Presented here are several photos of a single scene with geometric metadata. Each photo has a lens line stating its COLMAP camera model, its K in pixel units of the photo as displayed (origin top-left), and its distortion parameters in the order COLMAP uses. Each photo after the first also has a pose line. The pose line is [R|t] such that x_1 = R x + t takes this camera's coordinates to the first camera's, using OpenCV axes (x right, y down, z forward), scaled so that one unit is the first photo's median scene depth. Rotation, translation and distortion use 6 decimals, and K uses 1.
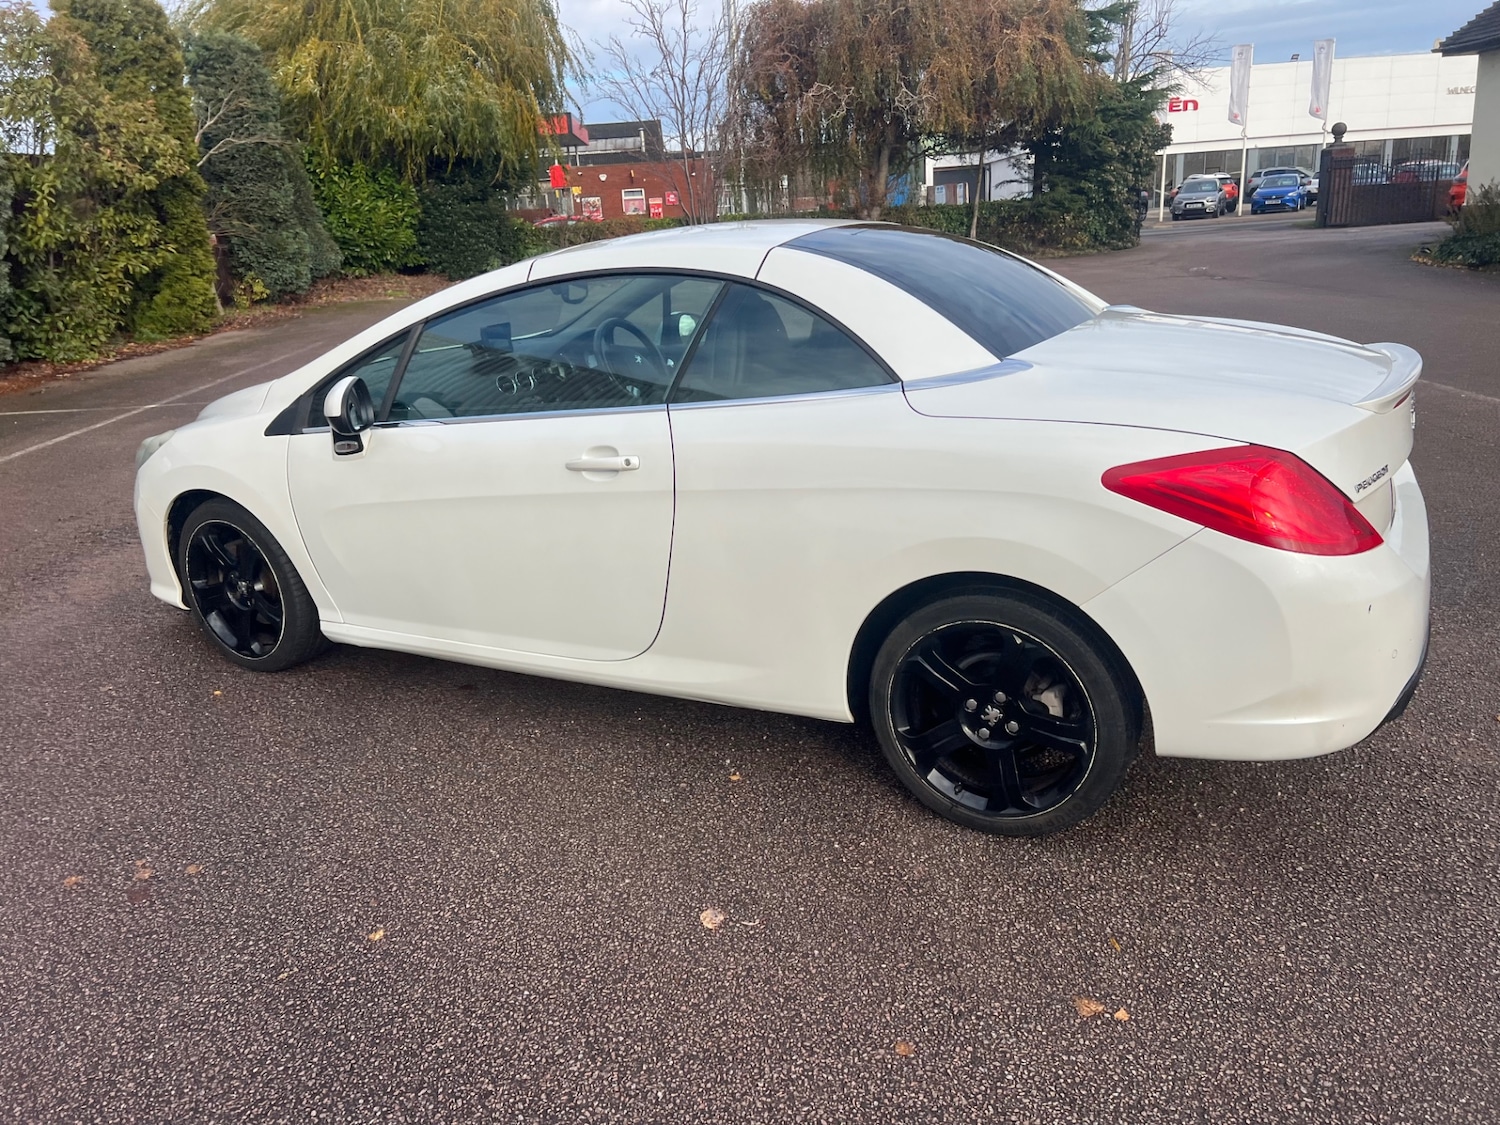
lens RADIAL K [[1118.4, 0, 743.4], [0, 1118.4, 549.0], [0, 0, 1]] dist [0.040679, -0.042182]
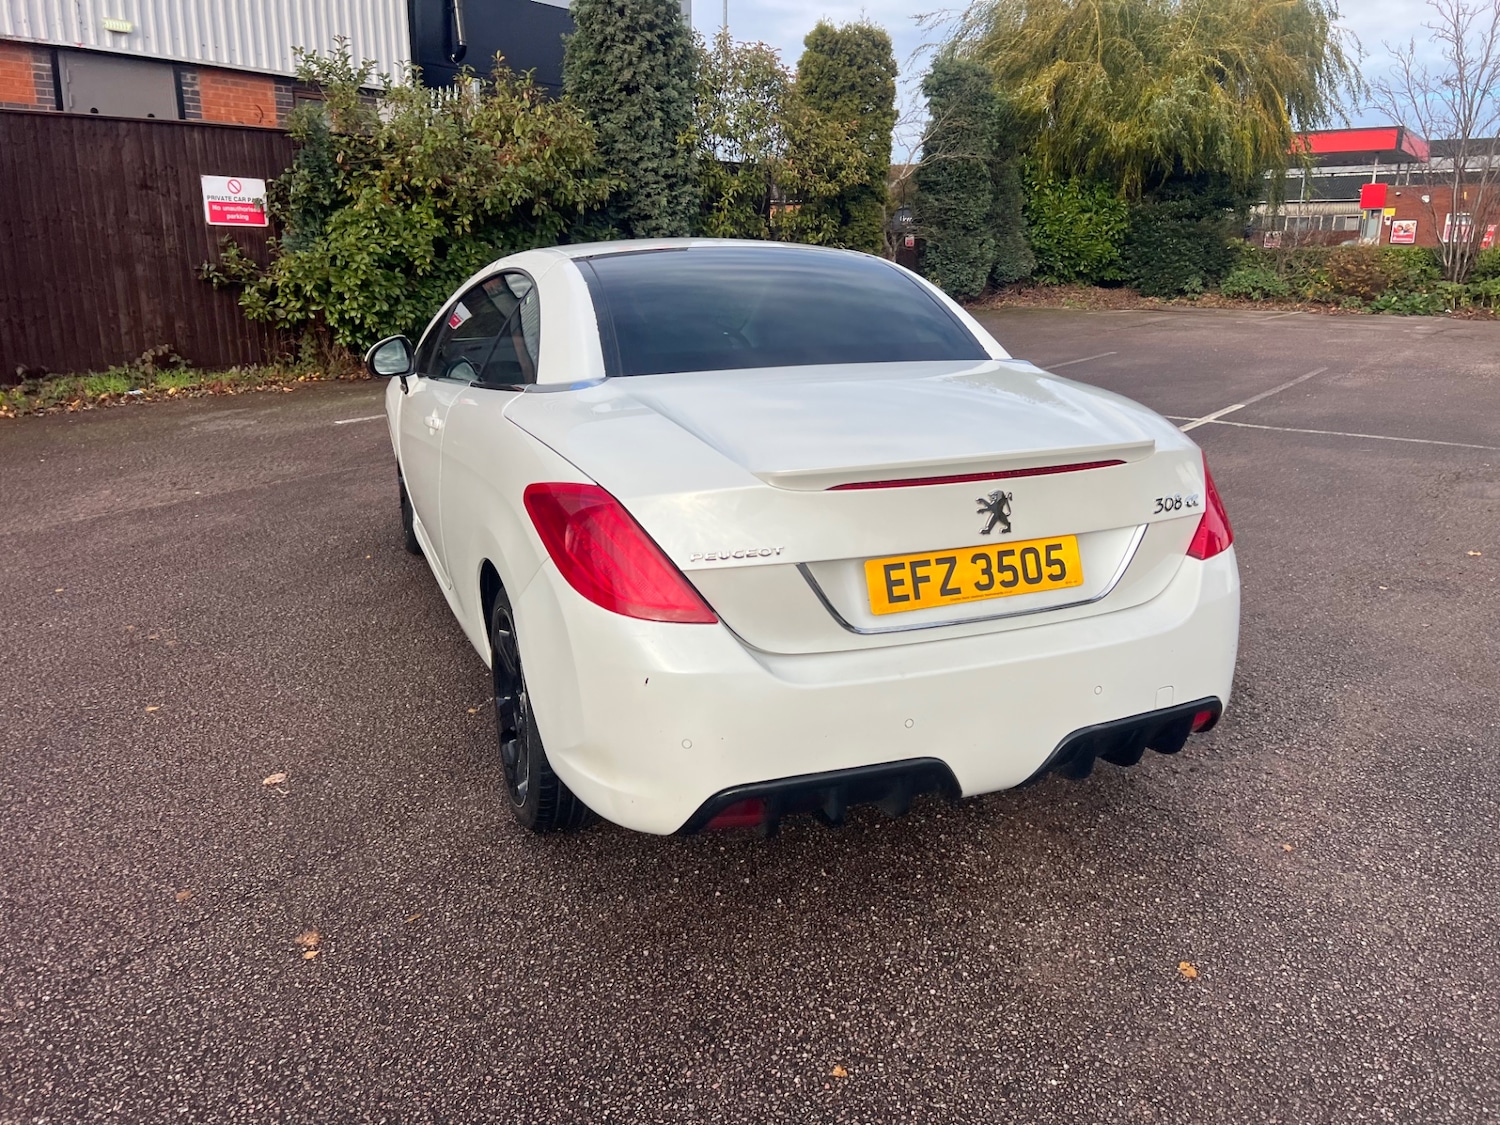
lens RADIAL K [[1103.8, 0, 759.1], [0, 1103.8, 535.0], [0, 0, 1]] dist [0.051138, -0.051332]
pose [[0.778238, 0.218530, -0.588719, 0.132990], [-0.229407, 0.971636, 0.057410, -0.016206], [0.584566, 0.090377, 0.806297, 0.036352]]
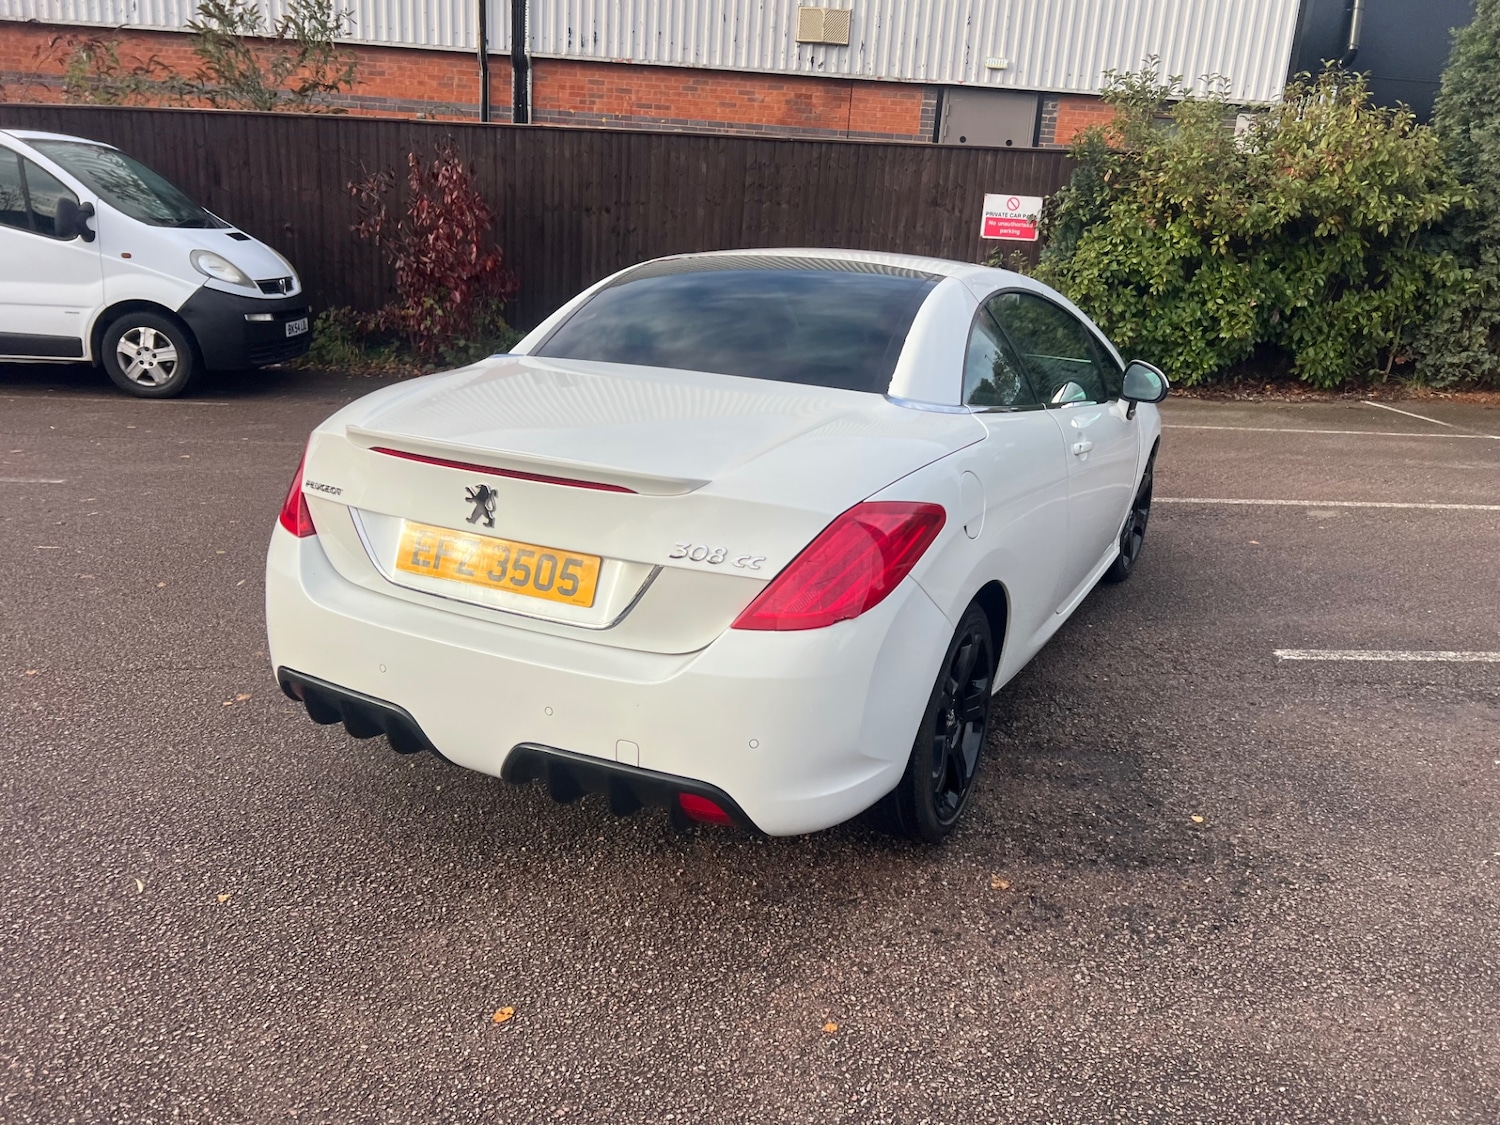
lens RADIAL K [[1108.7, 0, 771.4], [0, 1108.7, 561.8], [0, 0, 1]] dist [0.039522, -0.040531]
pose [[0.042974, 0.338432, -0.940009, 0.199854], [-0.338236, 0.890247, 0.305053, -0.058976], [0.940080, 0.304836, 0.152728, 0.155347]]
